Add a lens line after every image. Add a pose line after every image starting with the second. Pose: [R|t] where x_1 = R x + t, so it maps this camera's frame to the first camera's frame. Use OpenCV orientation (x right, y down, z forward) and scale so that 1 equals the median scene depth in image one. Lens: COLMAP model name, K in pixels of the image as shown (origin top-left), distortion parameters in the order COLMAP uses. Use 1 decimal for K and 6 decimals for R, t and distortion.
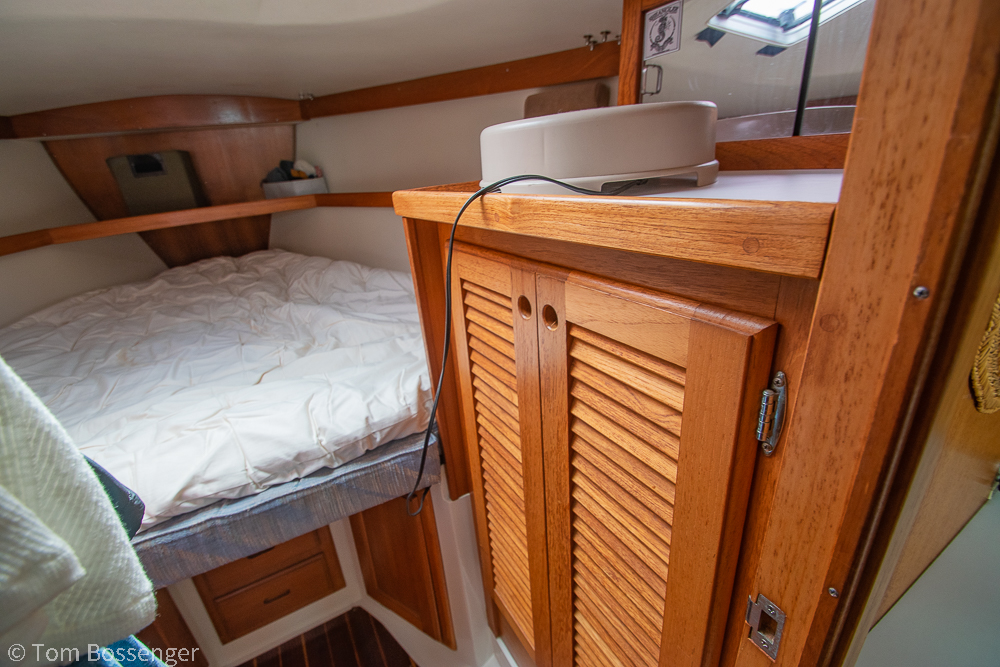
lens RADIAL K [[442.6, 0, 493.5], [0, 442.6, 339.4], [0, 0, 1]] dist [0.007214, -0.012249]
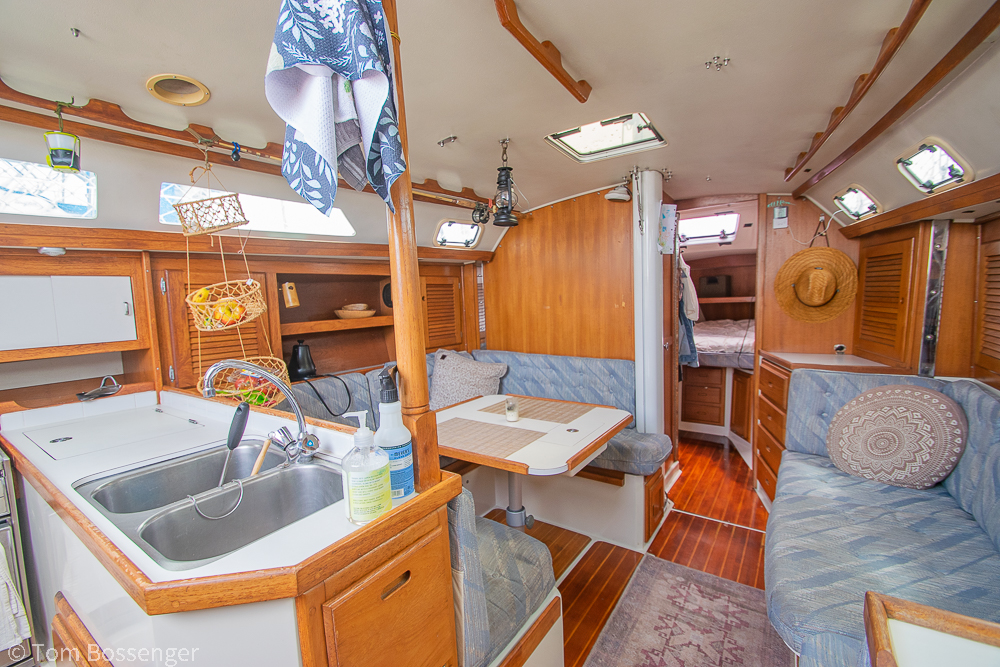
lens RADIAL K [[442.6, 0, 492.1], [0, 442.6, 337.6], [0, 0, 1]] dist [0.007214, -0.012249]
pose [[0.454661, 0.153328, -0.877368, 1.067941], [-0.347133, 0.937679, -0.016020, 0.460660], [0.820233, 0.311847, 0.479551, -1.342596]]
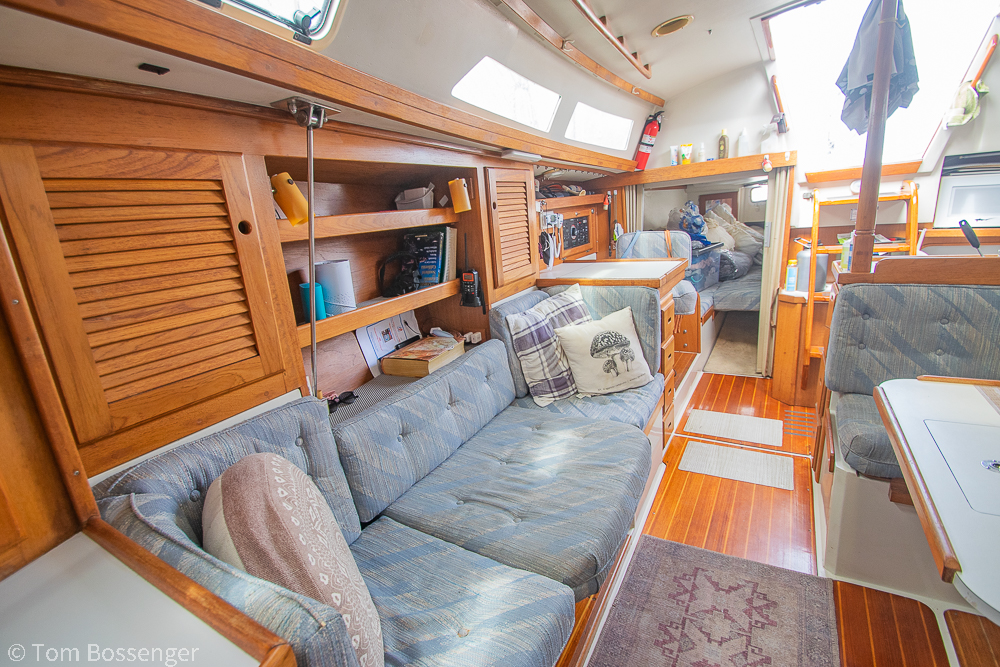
lens RADIAL K [[469.6, 0, 479.6], [0, 469.6, 335.0], [0, 0, 1]] dist [-0.012743, -0.006256]
pose [[-0.470348, -0.097486, 0.877080, 0.161060], [0.453852, 0.825645, 0.335154, 0.063637], [-0.756830, 0.555703, -0.344096, -0.151098]]
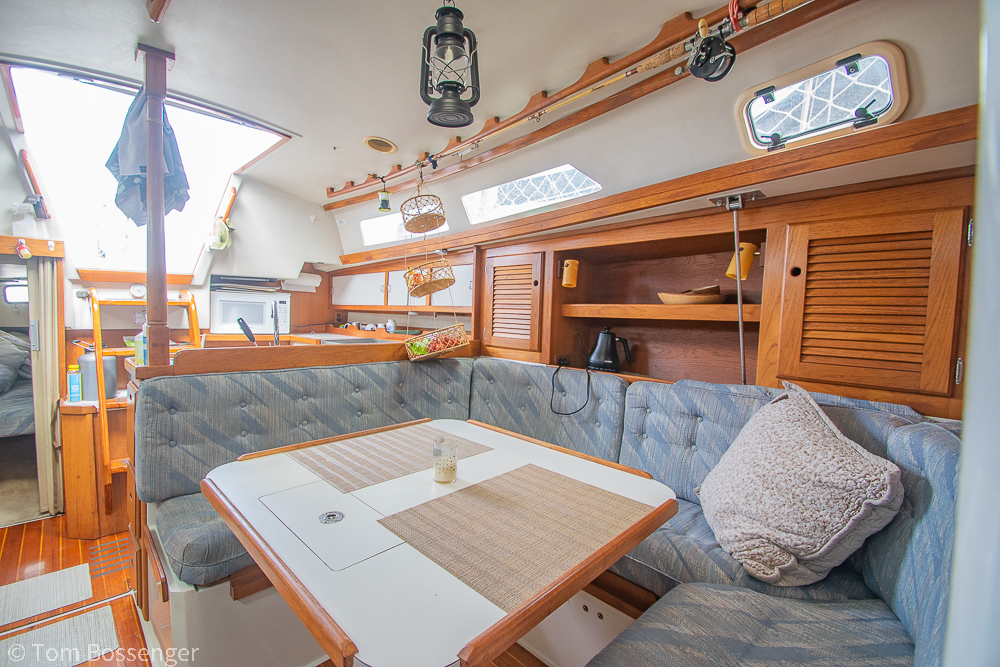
lens RADIAL K [[442.6, 0, 484.5], [0, 442.6, 342.3], [0, 0, 1]] dist [0.007214, -0.012249]
pose [[-0.962922, 0.082430, -0.256879, 0.255095], [-0.045101, 0.889591, 0.454526, 0.177530], [0.265984, 0.449258, -0.852889, -0.272470]]
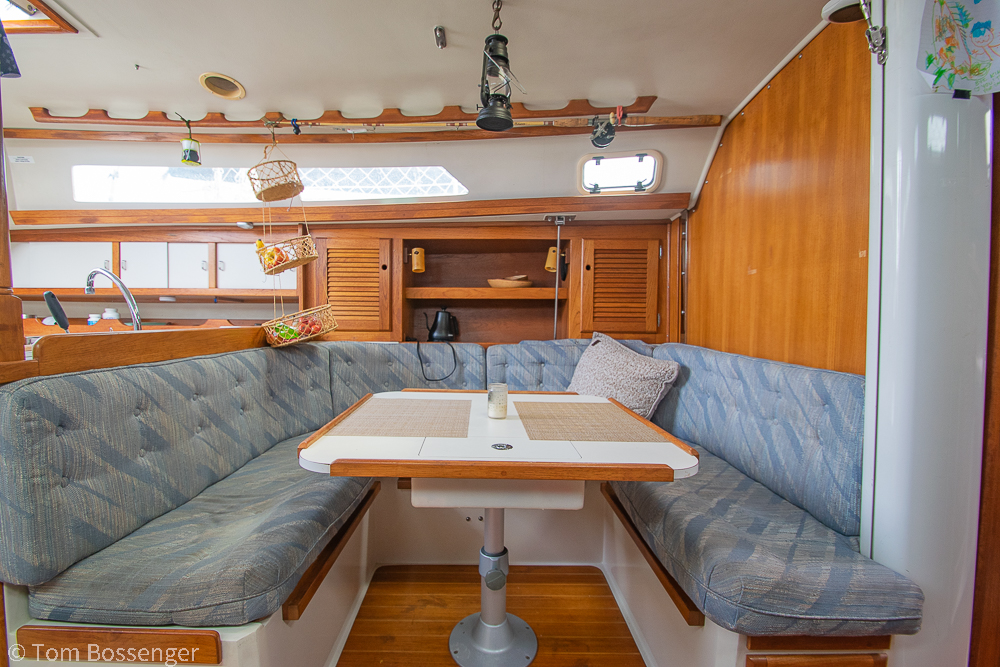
lens RADIAL K [[442.6, 0, 486.8], [0, 442.6, 343.5], [0, 0, 1]] dist [0.007214, -0.012249]
pose [[-0.468721, 0.136746, -0.872697, 0.801257], [-0.307350, 0.900969, 0.306252, 0.286955], [0.828152, 0.411770, -0.380275, -0.500242]]
